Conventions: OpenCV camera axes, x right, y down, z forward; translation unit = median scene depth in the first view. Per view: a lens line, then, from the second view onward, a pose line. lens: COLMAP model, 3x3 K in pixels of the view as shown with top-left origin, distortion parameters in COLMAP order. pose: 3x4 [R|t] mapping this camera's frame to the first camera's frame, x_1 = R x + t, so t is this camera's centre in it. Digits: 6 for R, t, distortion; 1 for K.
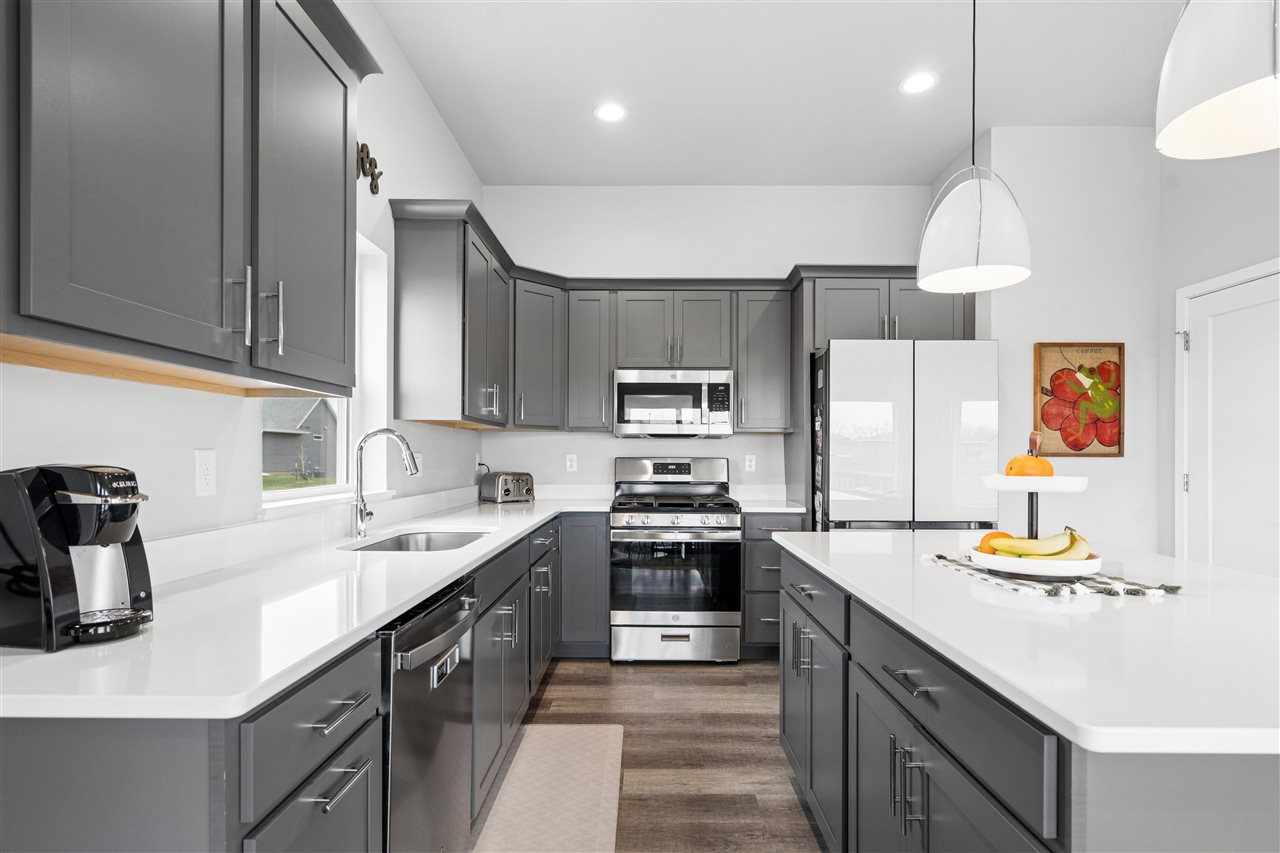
lens RADIAL K [[638.5, 0, 641.7], [0, 638.5, 453.4], [0, 0, 1]] dist [0.002185, 0.000560]
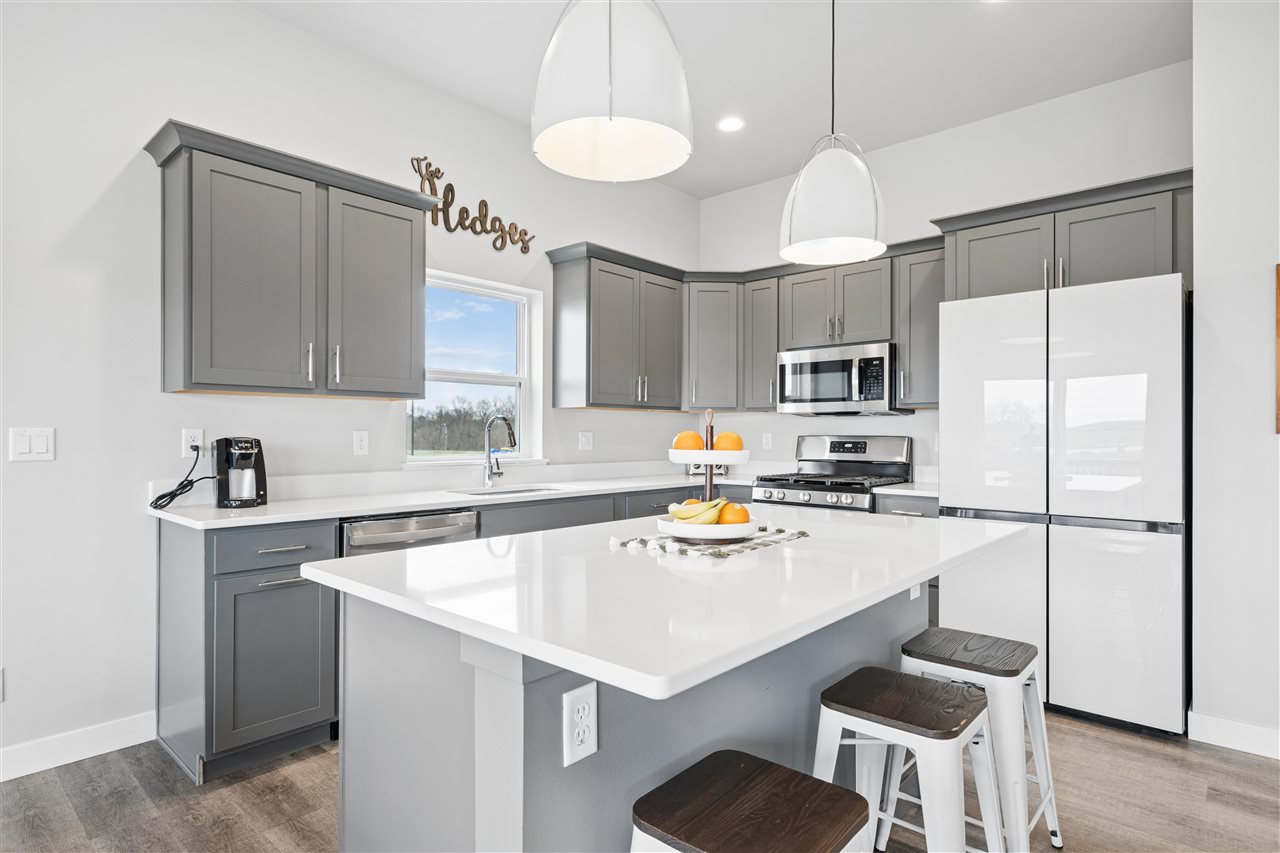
lens RADIAL K [[680.8, 0, 640.0], [0, 680.8, 426.5], [0, 0, 1]] dist [0.006977, 0.000764]
pose [[0.750863, -0.009175, -0.660394, 0.530121], [0.002860, 0.999939, -0.010641, 0.002709], [0.660451, 0.006101, 0.750844, 0.008516]]
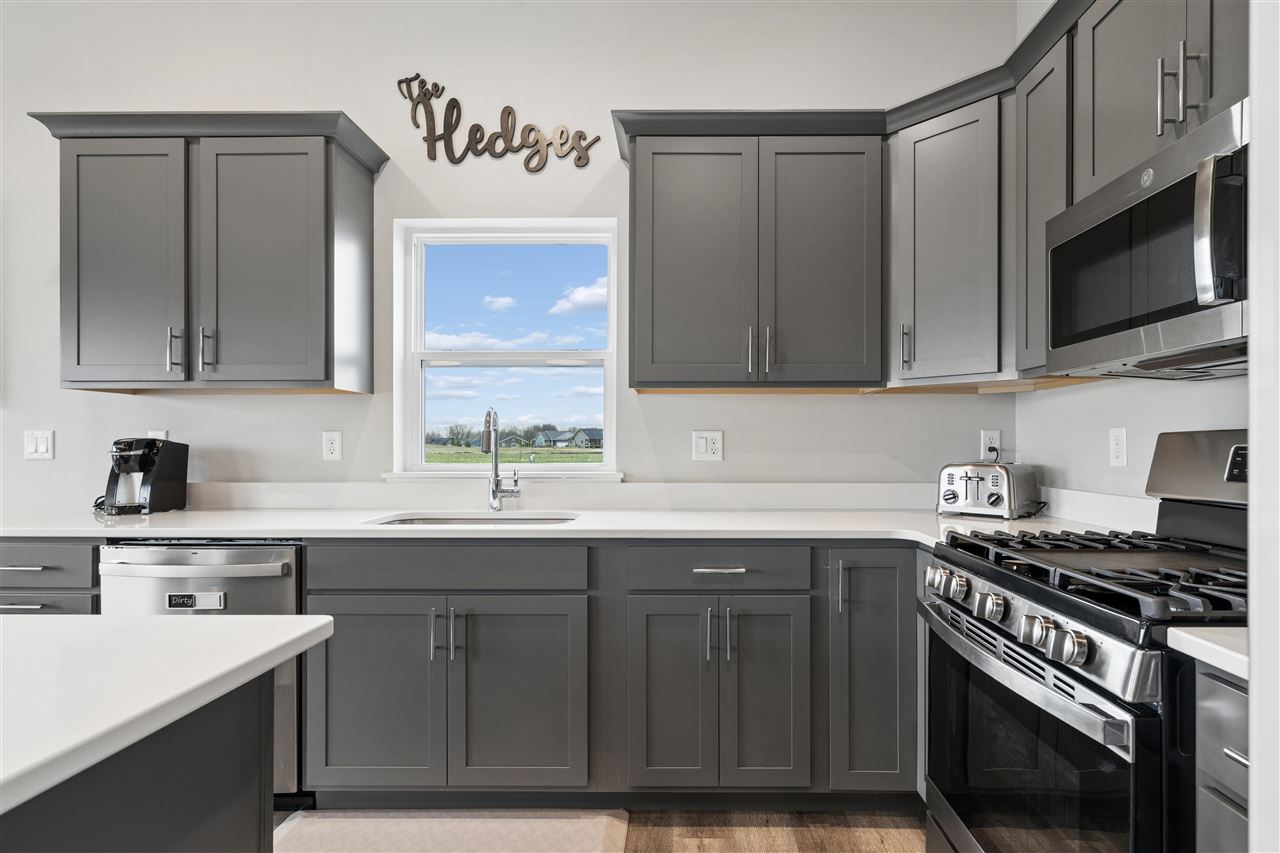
lens RADIAL K [[634.6, 0, 682.3], [0, 634.6, 443.7], [0, 0, 1]] dist [0.001479, 0.000032]
pose [[0.004078, -0.007555, -0.999963, 0.366148], [0.003300, 0.999966, -0.007542, 0.016397], [0.999986, -0.003269, 0.004103, 0.764002]]
